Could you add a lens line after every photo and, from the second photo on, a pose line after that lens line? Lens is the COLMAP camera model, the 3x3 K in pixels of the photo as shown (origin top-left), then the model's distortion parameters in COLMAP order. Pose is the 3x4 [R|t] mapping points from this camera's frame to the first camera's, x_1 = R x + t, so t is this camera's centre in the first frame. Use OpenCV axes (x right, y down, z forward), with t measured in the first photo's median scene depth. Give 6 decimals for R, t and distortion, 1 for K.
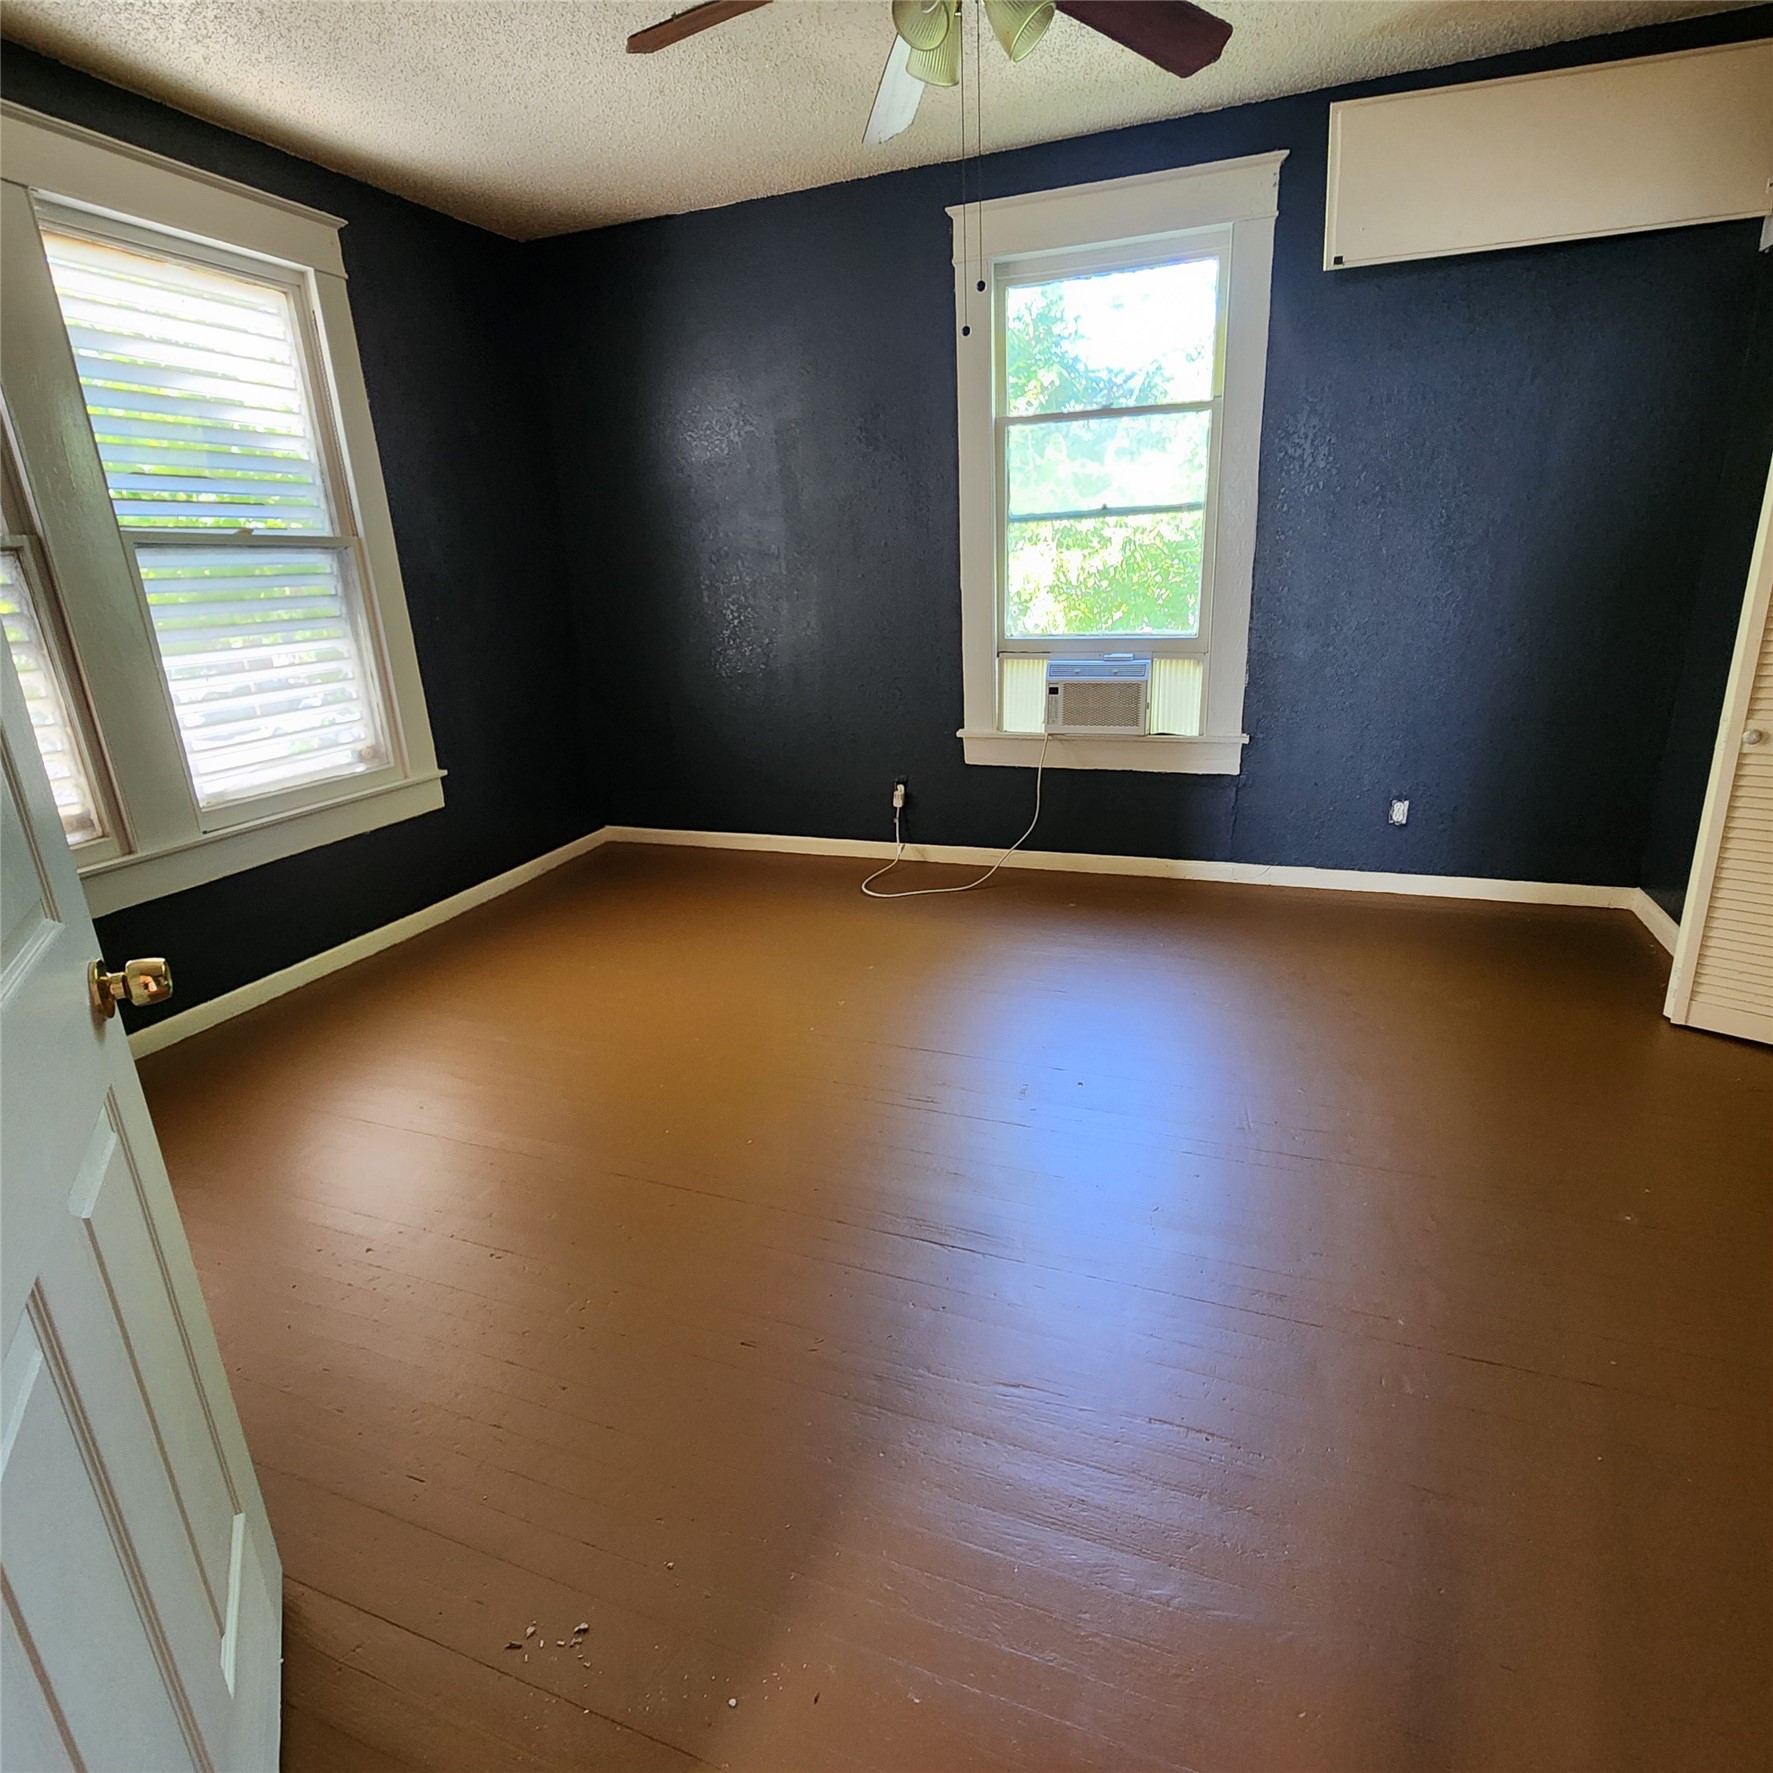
lens RADIAL K [[972.4, 0, 891.2], [0, 972.4, 869.7], [0, 0, 1]] dist [-0.001312, -0.001162]
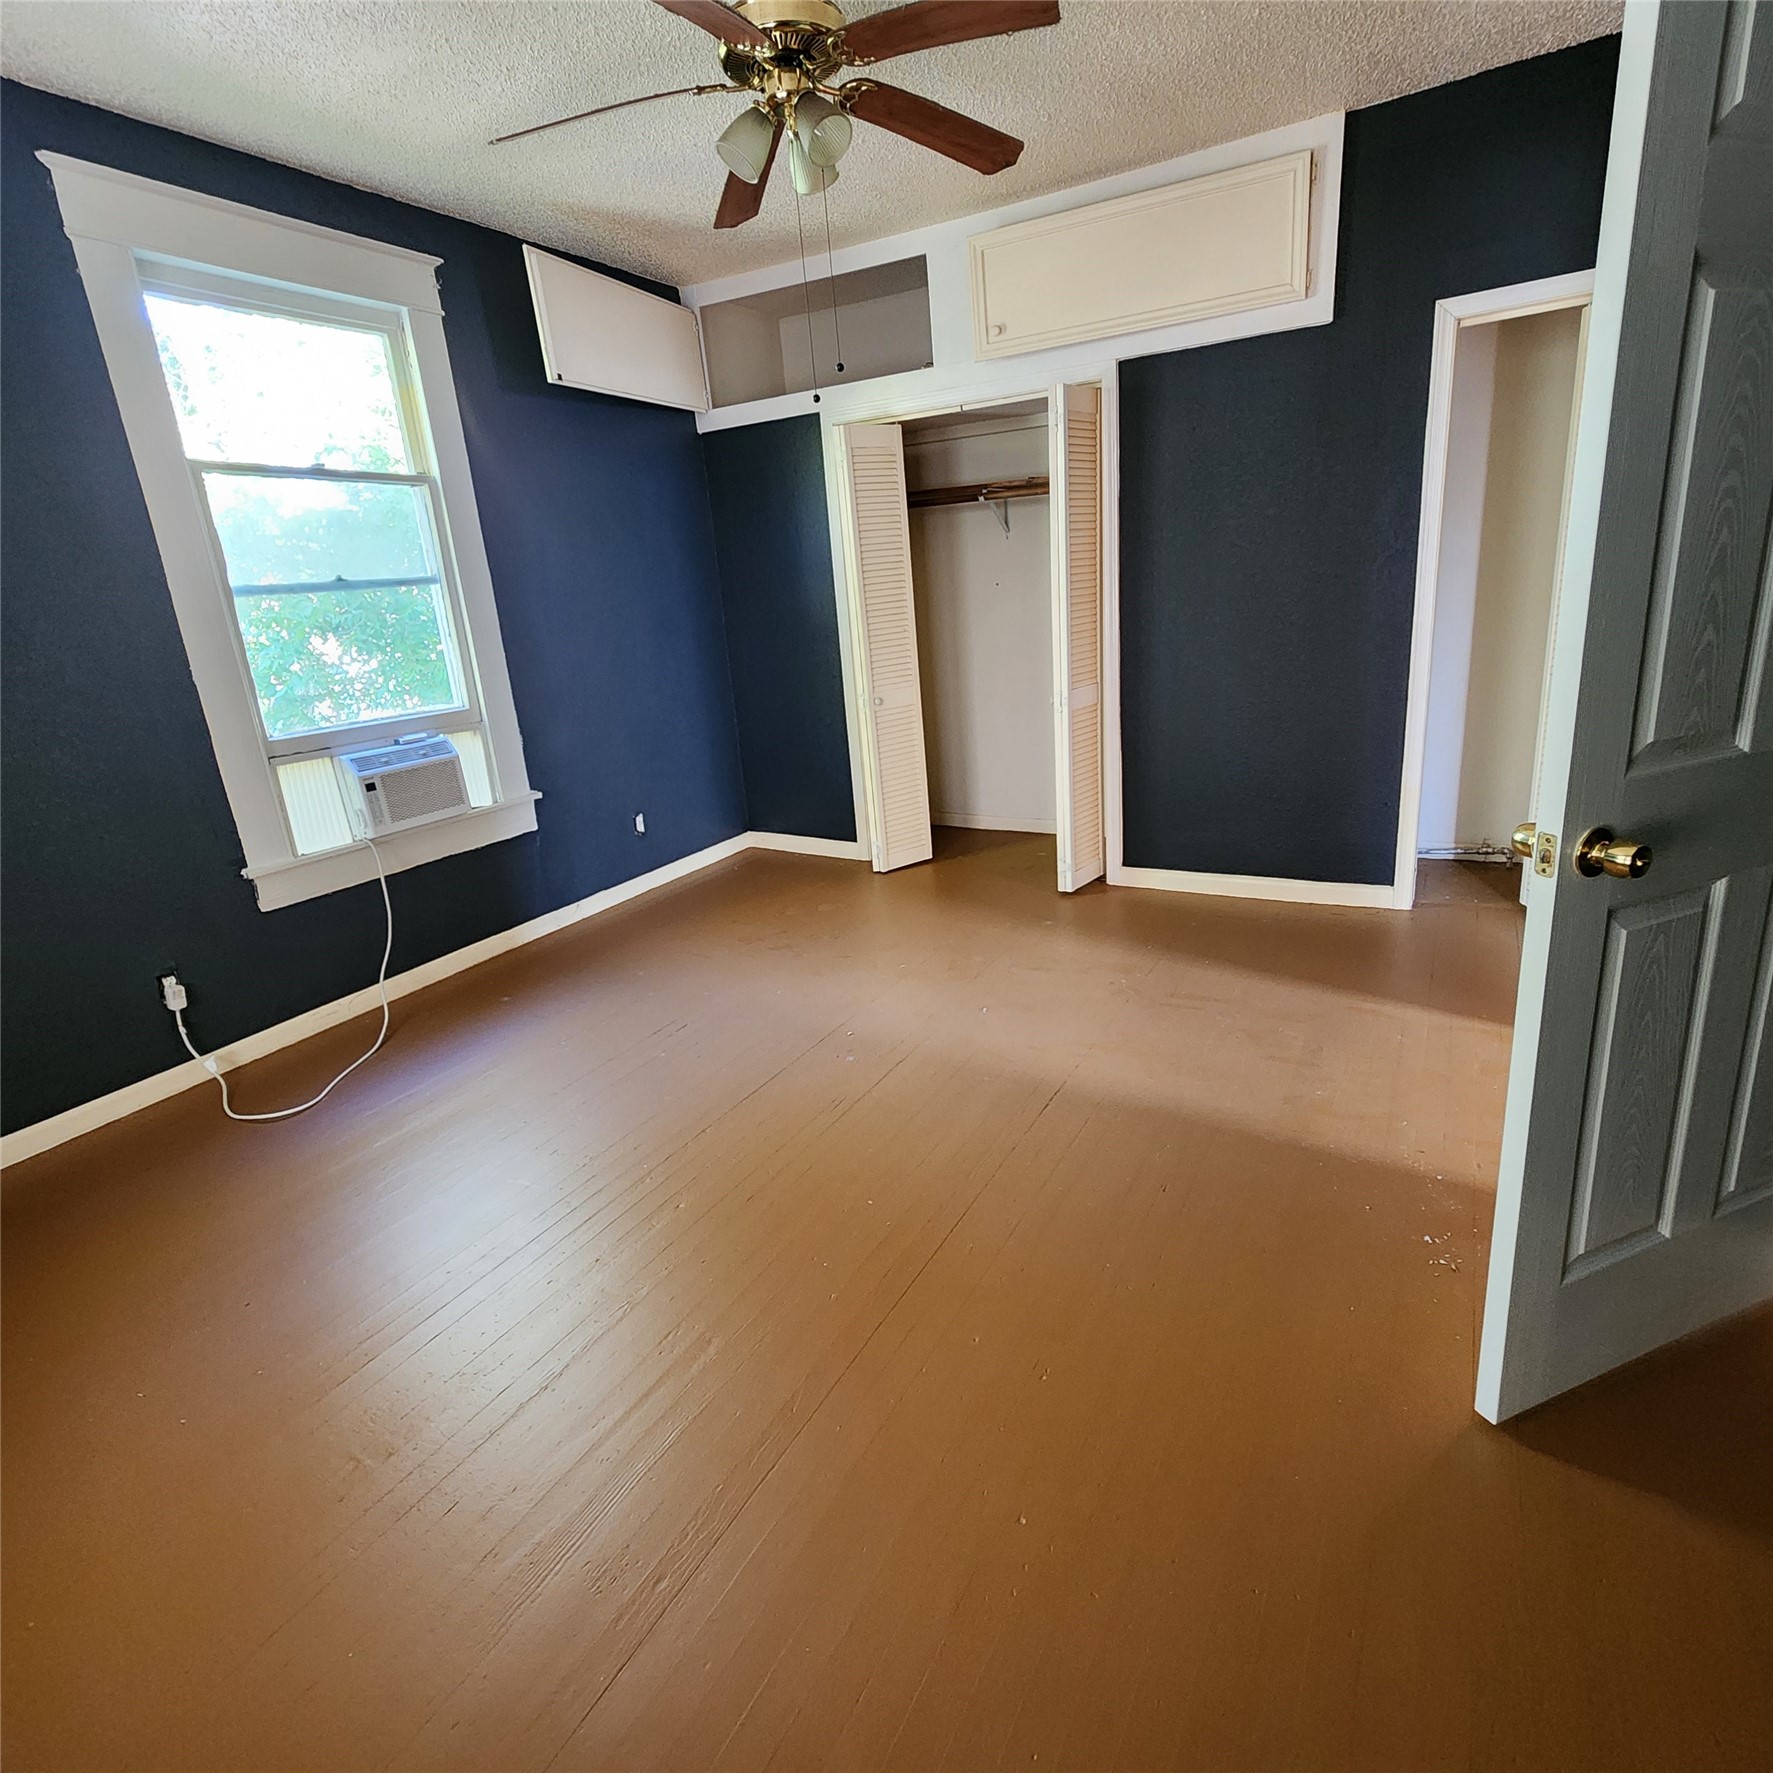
lens RADIAL K [[972.4, 0, 893.6], [0, 972.4, 885.8], [0, 0, 1]] dist [-0.001312, -0.001162]
pose [[0.166545, -0.267393, 0.949086, -0.590125], [0.359205, 0.912841, 0.194149, -0.105881], [-0.918278, 0.308582, 0.248078, 0.393371]]
